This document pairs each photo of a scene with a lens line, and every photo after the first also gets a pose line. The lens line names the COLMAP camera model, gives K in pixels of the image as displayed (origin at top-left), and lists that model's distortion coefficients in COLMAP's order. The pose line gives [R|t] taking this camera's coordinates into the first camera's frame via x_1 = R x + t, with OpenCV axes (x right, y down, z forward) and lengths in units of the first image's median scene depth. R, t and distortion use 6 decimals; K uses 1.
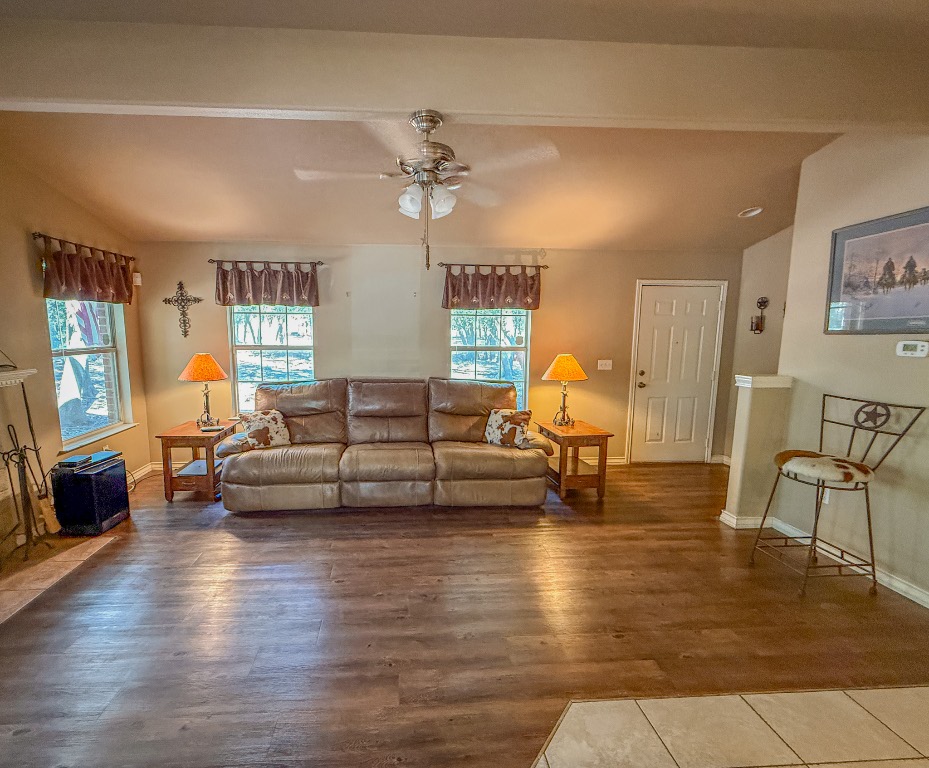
lens RADIAL K [[416.6, 0, 417.9], [0, 416.6, 384.9], [0, 0, 1]] dist [0.002530, 0.000069]
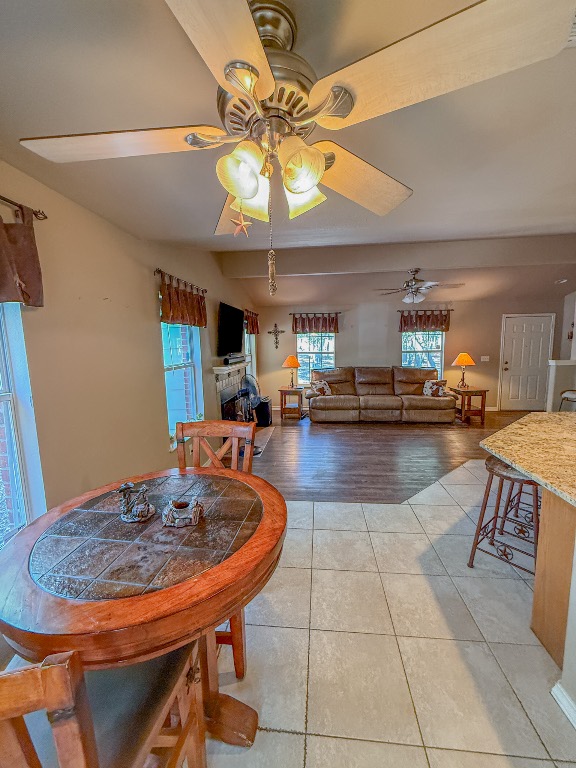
lens RADIAL K [[310.0, 0, 289.3], [0, 310.0, 383.7], [0, 0, 1]] dist [0.002063, -0.000401]
pose [[0.988123, -0.004037, -0.153612, -0.258797], [0.003417, 0.999985, -0.004298, 0.080130], [0.153628, 0.003722, 0.988122, -0.636947]]
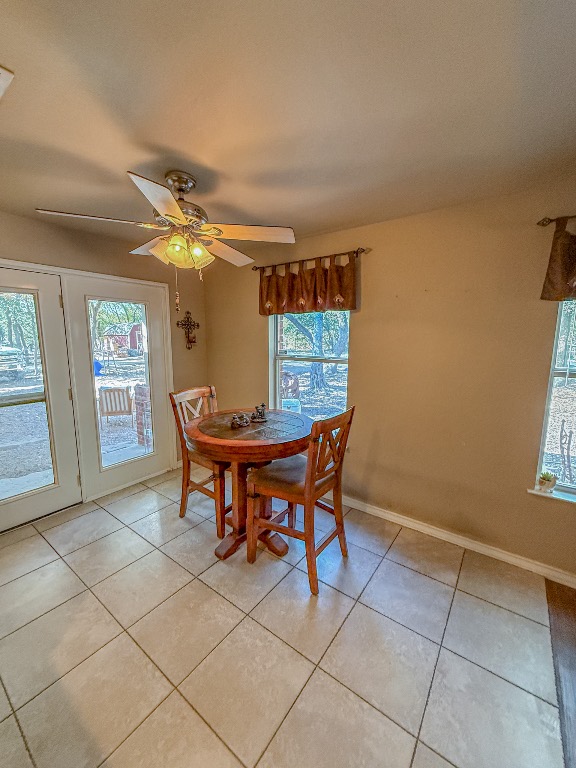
lens RADIAL K [[310.0, 0, 288.9], [0, 310.0, 381.2], [0, 0, 1]] dist [0.002063, -0.000401]
pose [[-0.639783, 0.117063, -0.759588, 0.462801], [-0.103286, 0.966270, 0.235911, -0.235609], [0.761583, 0.229387, -0.606113, 1.545160]]
